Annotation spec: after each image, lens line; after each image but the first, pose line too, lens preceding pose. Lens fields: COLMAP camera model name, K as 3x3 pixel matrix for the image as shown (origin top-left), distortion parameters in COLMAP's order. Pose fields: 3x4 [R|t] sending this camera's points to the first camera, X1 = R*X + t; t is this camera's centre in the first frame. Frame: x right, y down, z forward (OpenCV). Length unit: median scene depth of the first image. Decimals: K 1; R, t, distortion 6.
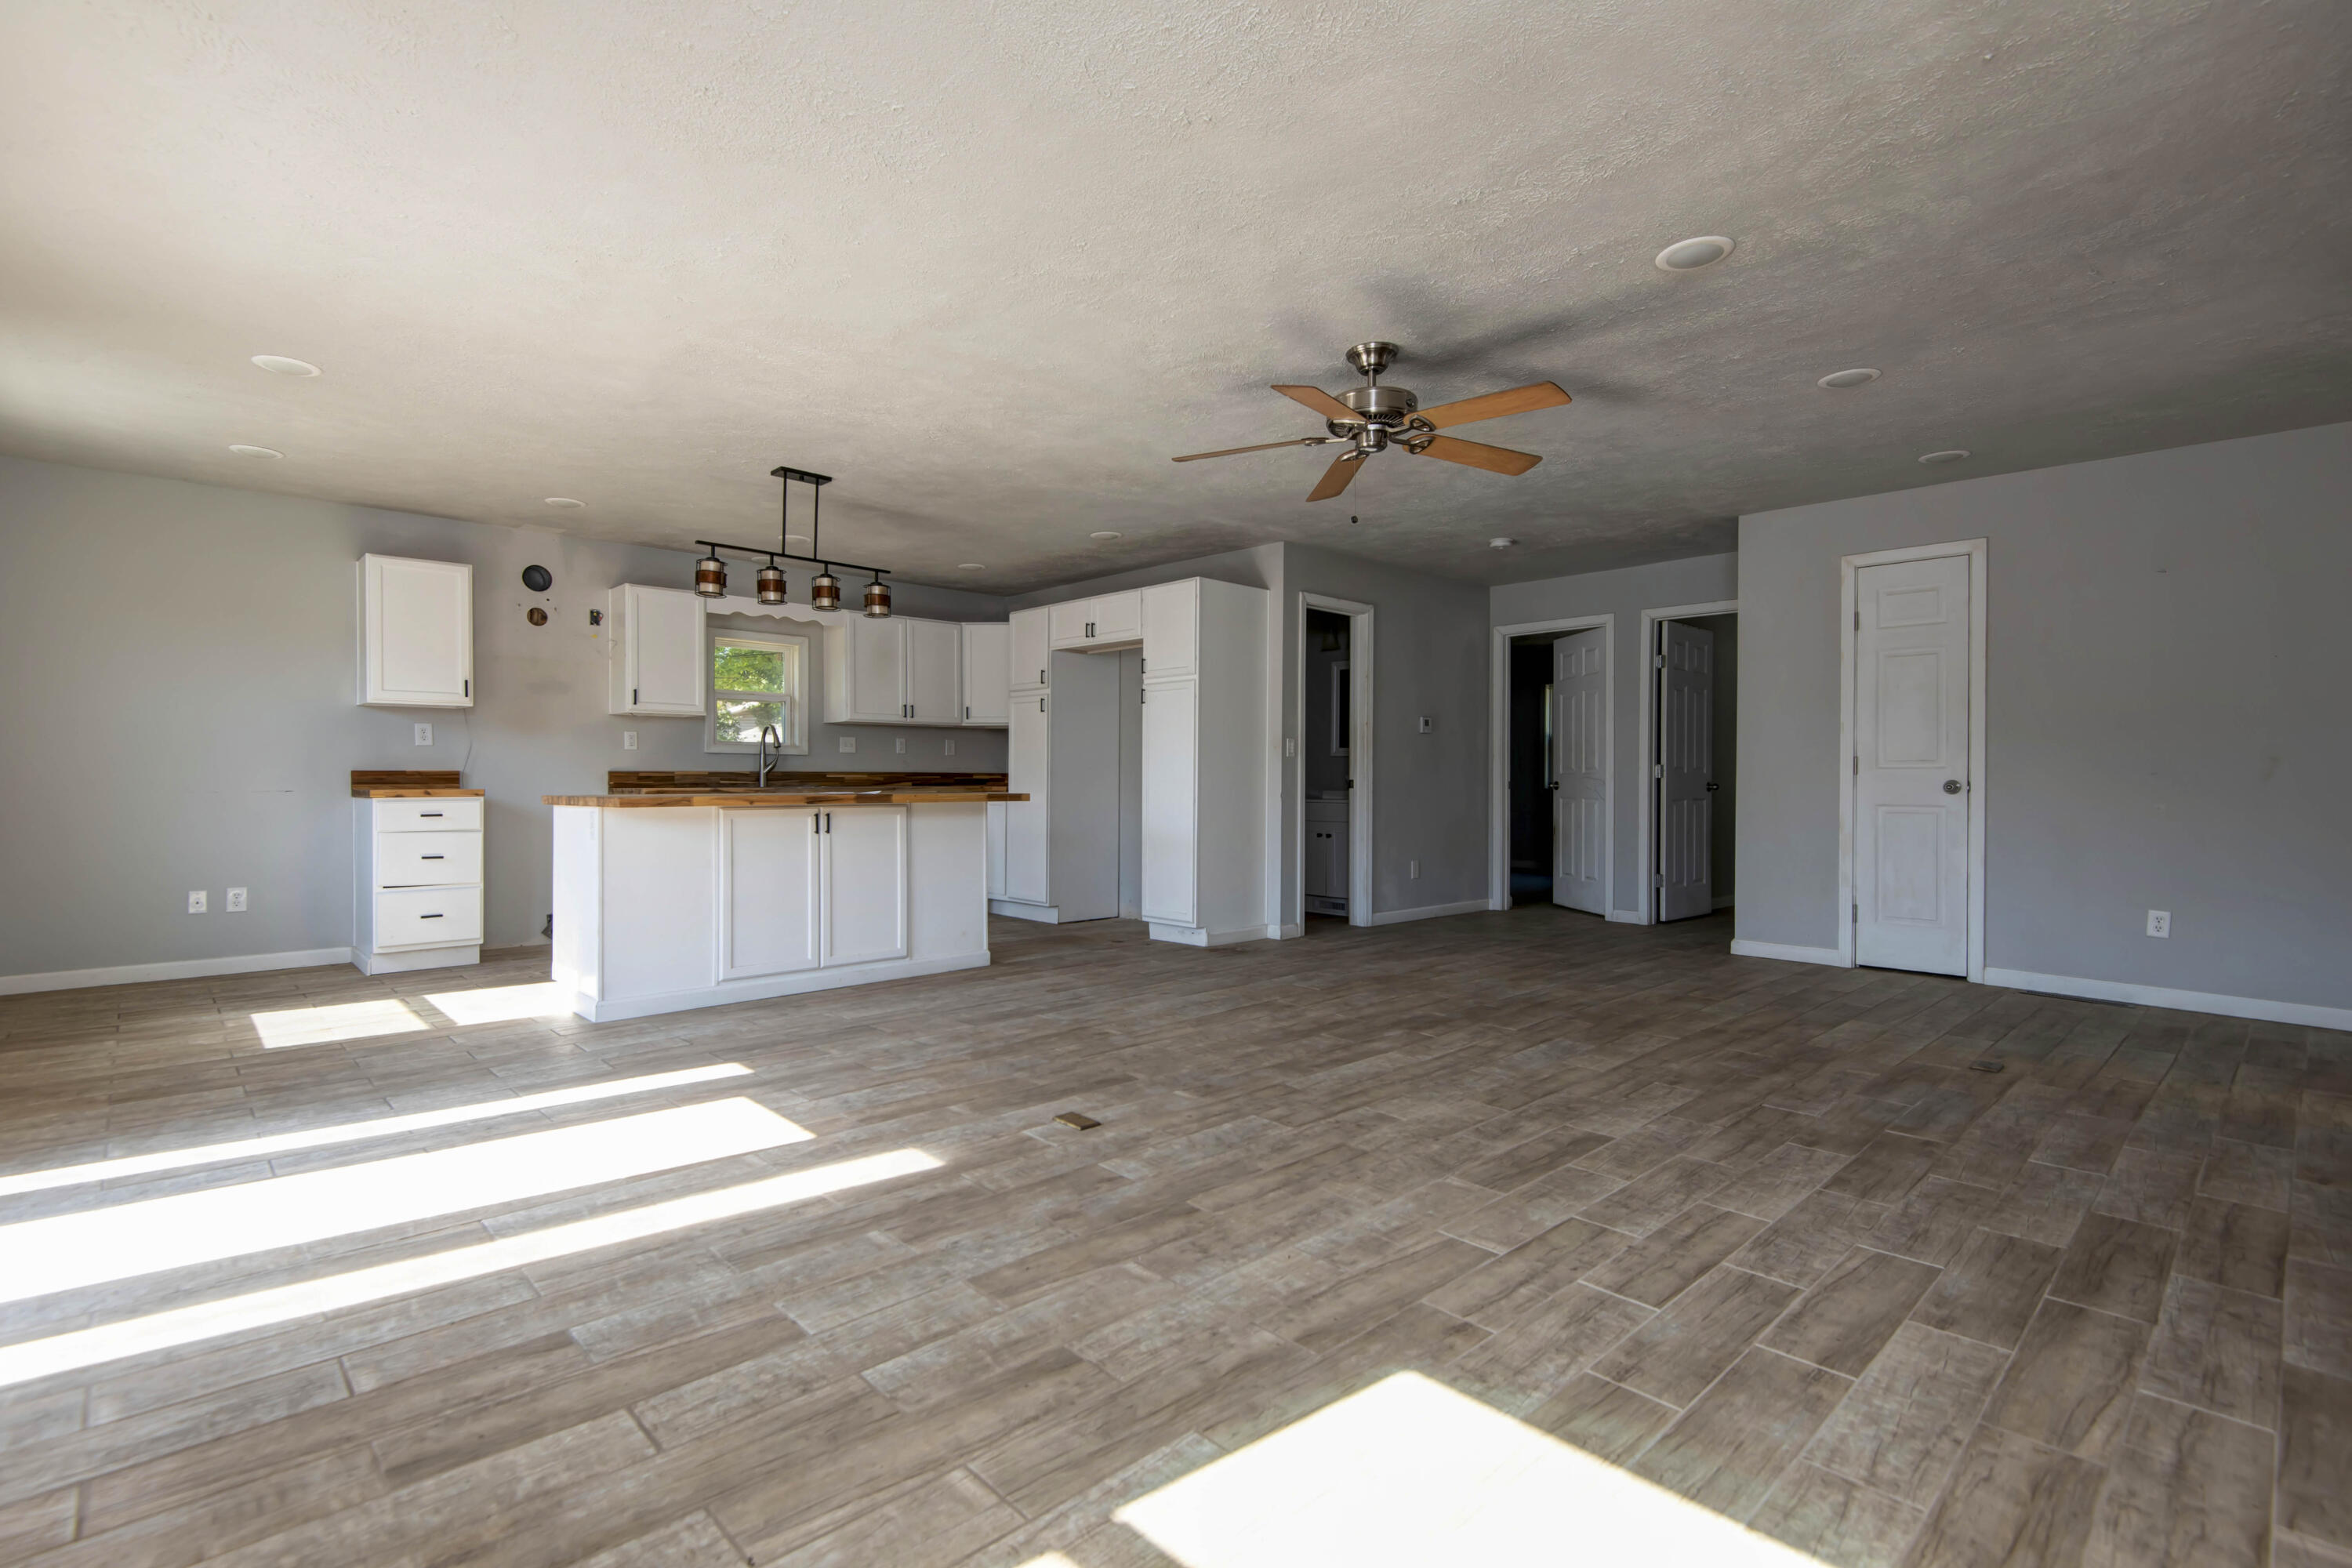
lens RADIAL K [[1092.3, 0, 1187.4], [0, 1092.3, 785.3], [0, 0, 1]] dist [0.021728, -0.010161]
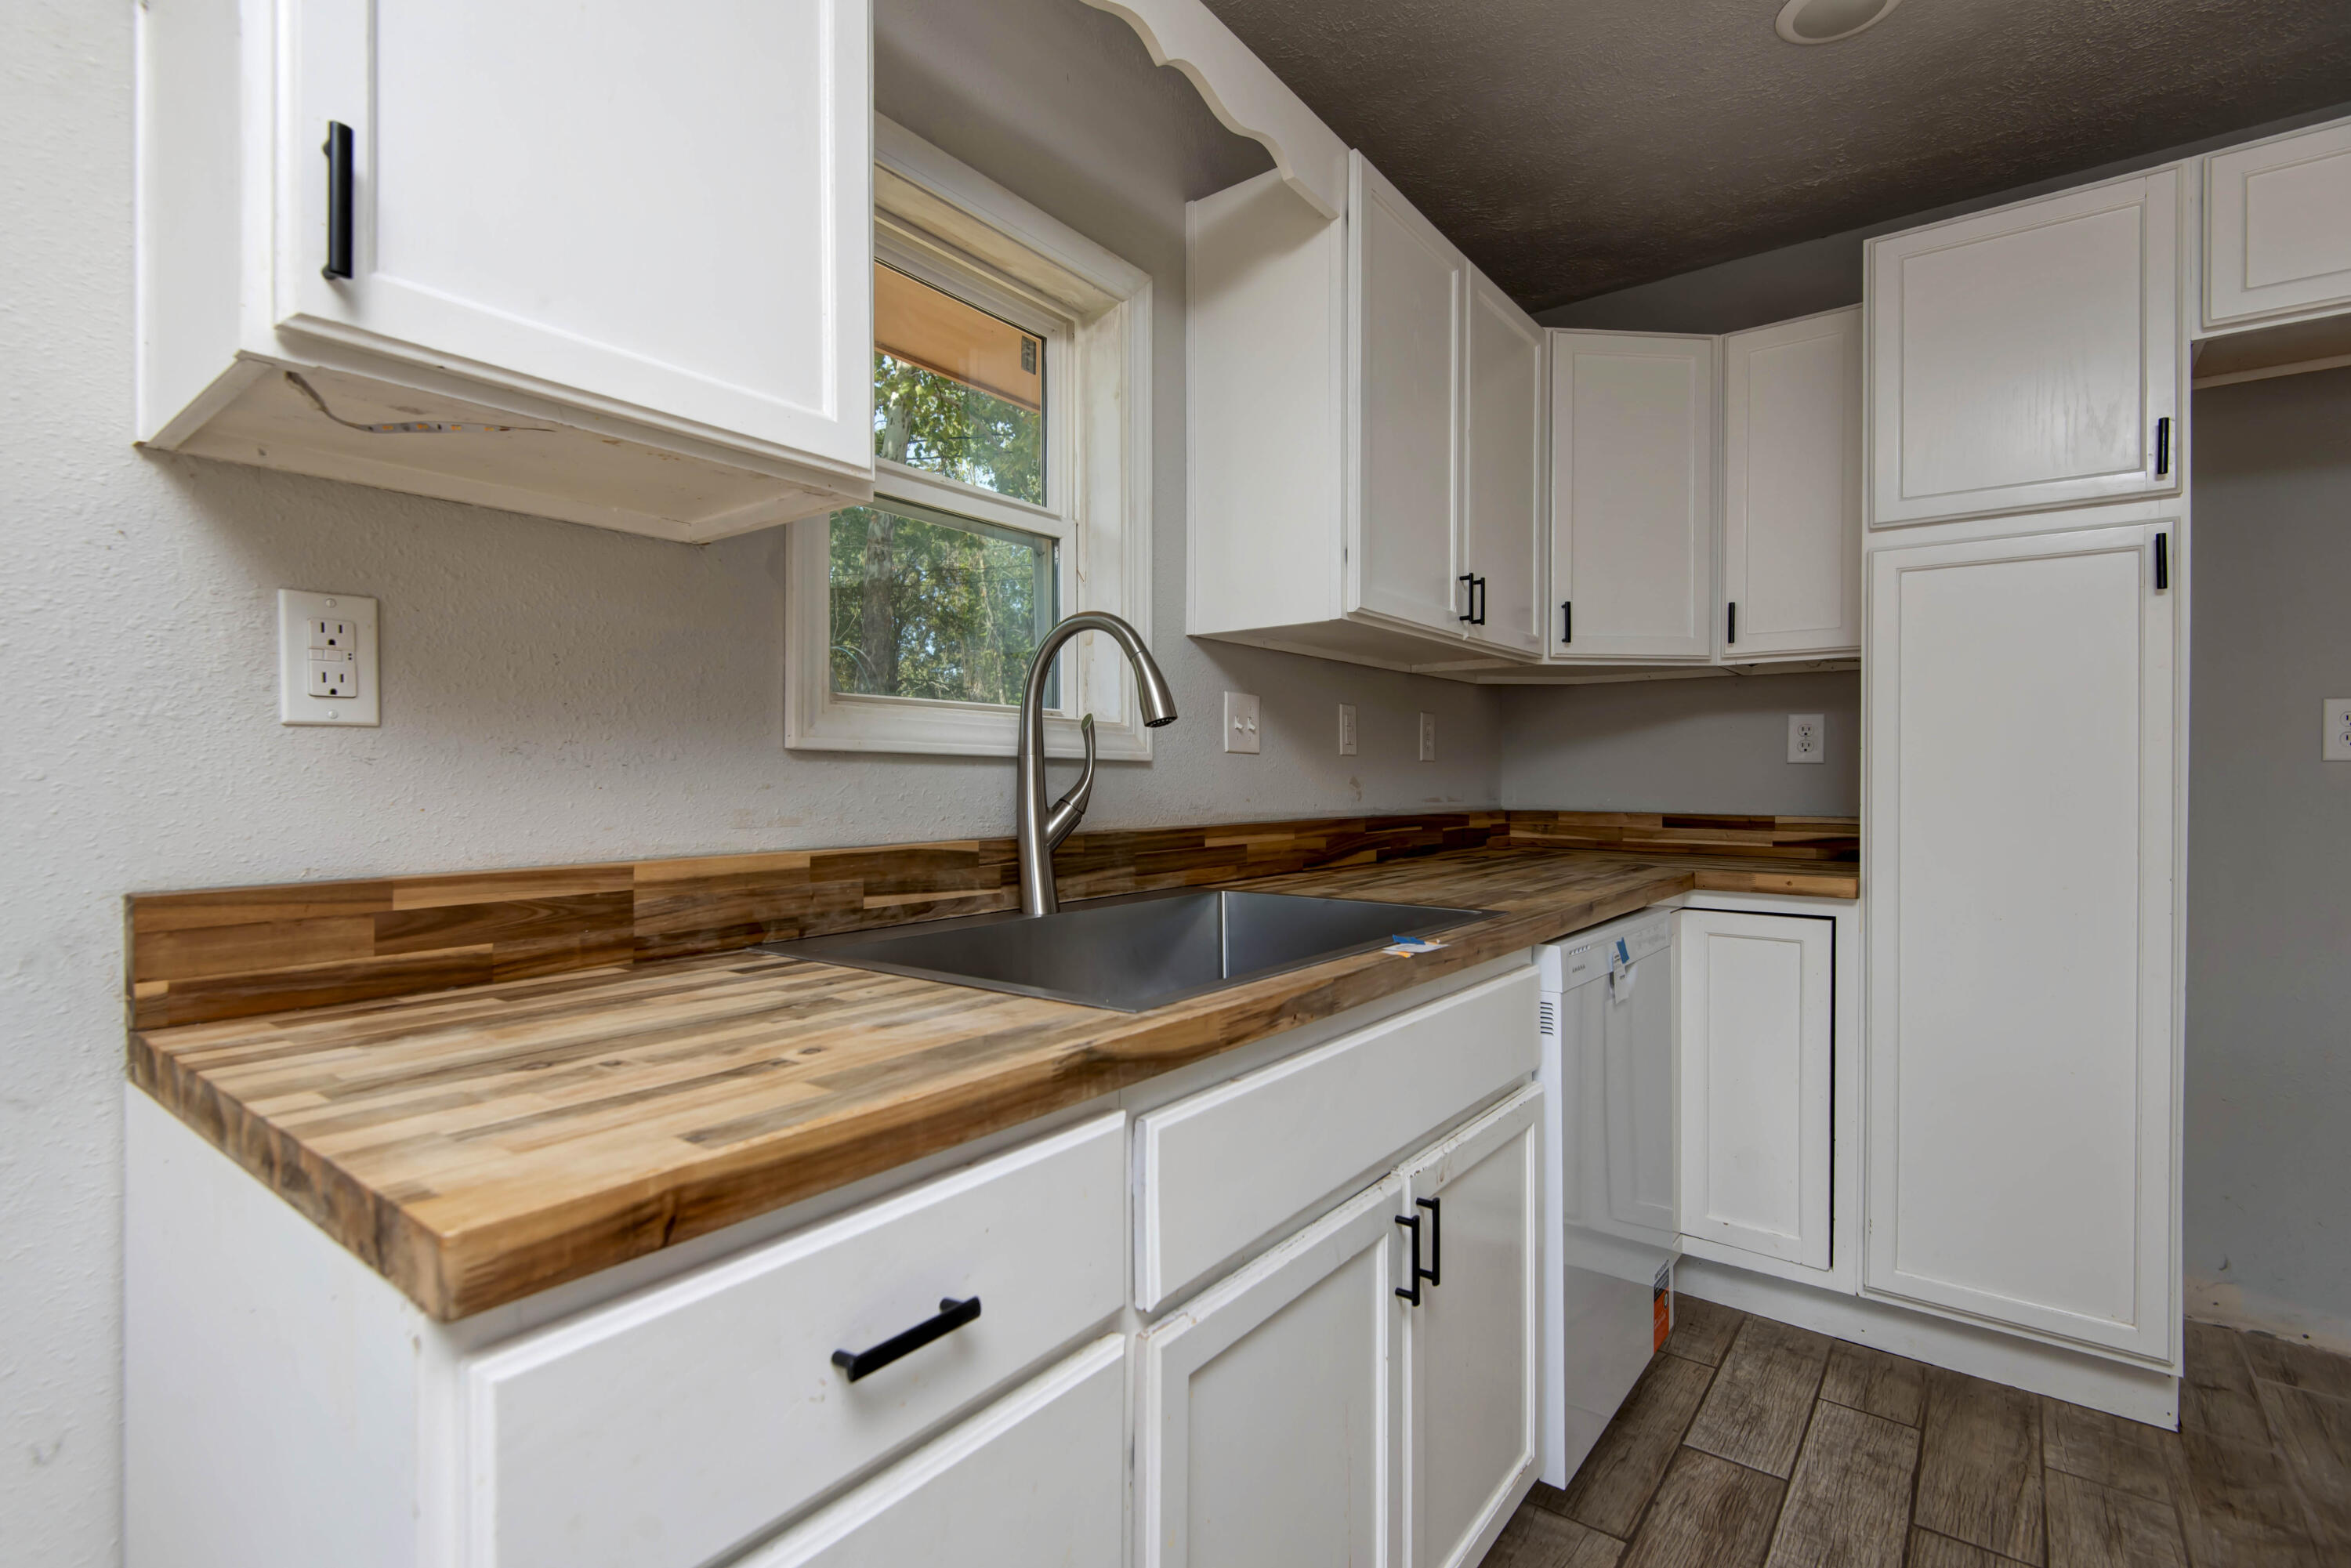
lens RADIAL K [[1091.8, 0, 1172.2], [0, 1091.8, 779.3], [0, 0, 1]] dist [0.021728, -0.010161]
pose [[0.986720, -0.001770, 0.162420, -0.395391], [0.001672, 0.999998, 0.000736, -0.023878], [-0.162421, -0.000455, 0.986721, 0.787372]]
